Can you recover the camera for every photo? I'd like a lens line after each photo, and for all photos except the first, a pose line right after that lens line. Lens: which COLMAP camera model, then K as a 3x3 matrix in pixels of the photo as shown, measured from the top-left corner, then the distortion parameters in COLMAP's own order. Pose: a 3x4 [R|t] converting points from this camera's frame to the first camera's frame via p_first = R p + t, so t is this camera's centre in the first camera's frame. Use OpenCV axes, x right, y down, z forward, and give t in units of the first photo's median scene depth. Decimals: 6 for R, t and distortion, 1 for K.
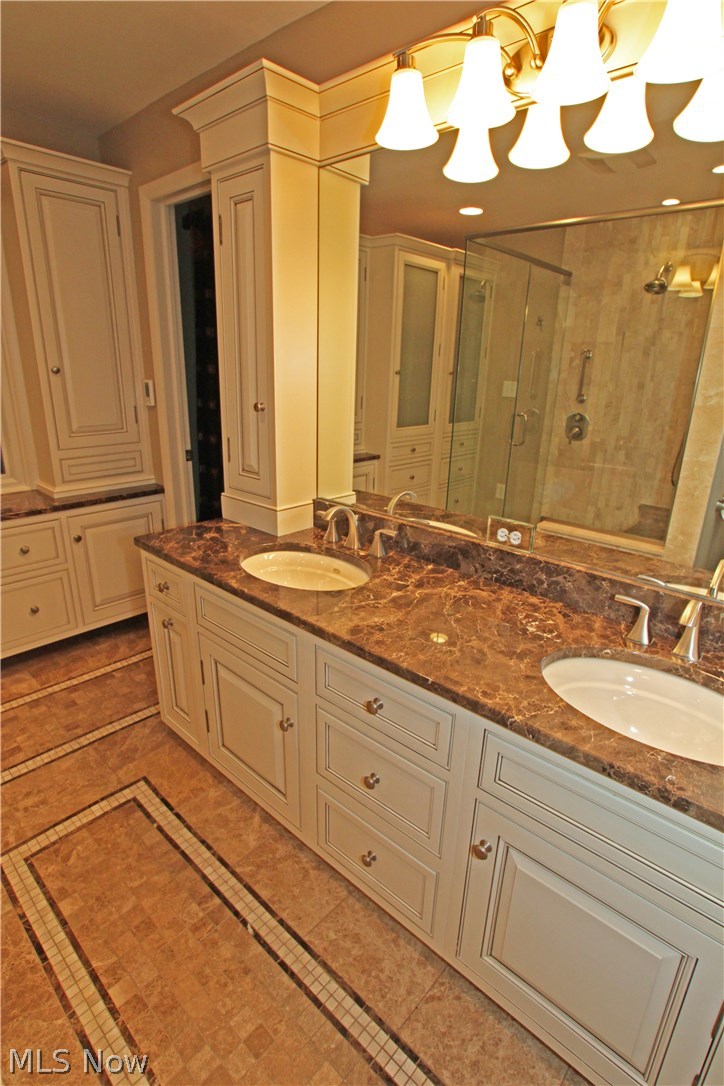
lens RADIAL K [[552.1, 0, 385.0], [0, 552.1, 547.6], [0, 0, 1]] dist [-0.051729, 0.019762]
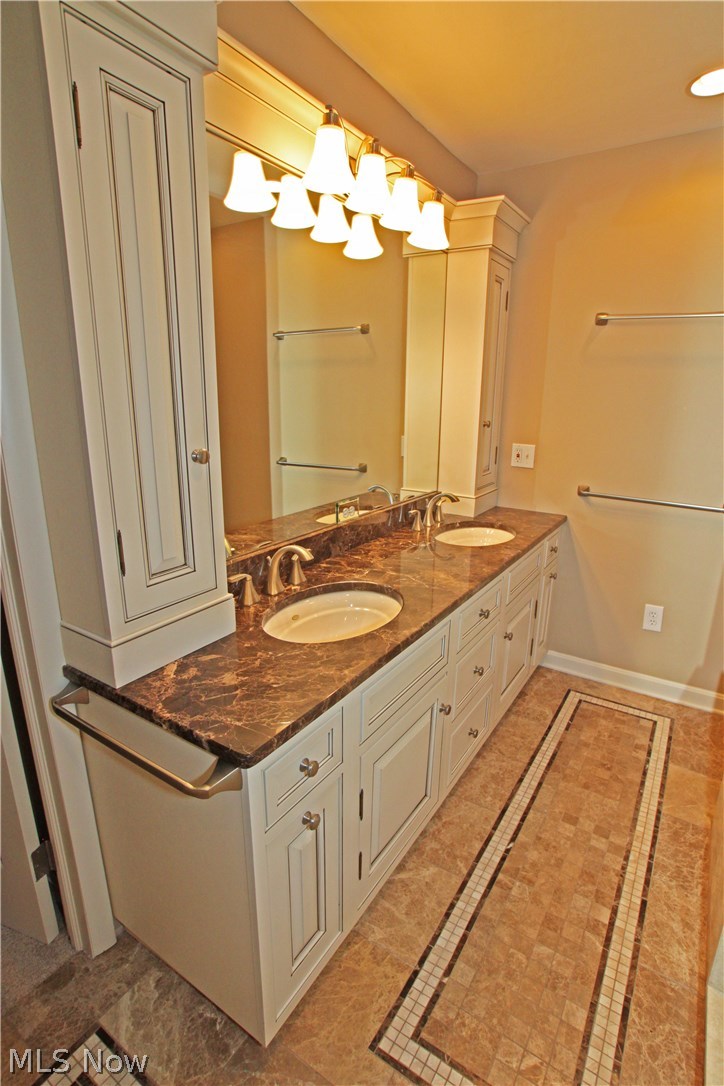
lens RADIAL K [[552.1, 0, 362.7], [0, 552.1, 540.9], [0, 0, 1]] dist [-0.051729, 0.019762]
pose [[-0.156646, -0.290087, 0.944093, -1.105070], [0.290880, 0.899946, 0.324786, -0.396889], [-0.943849, 0.325495, -0.056593, 1.102632]]
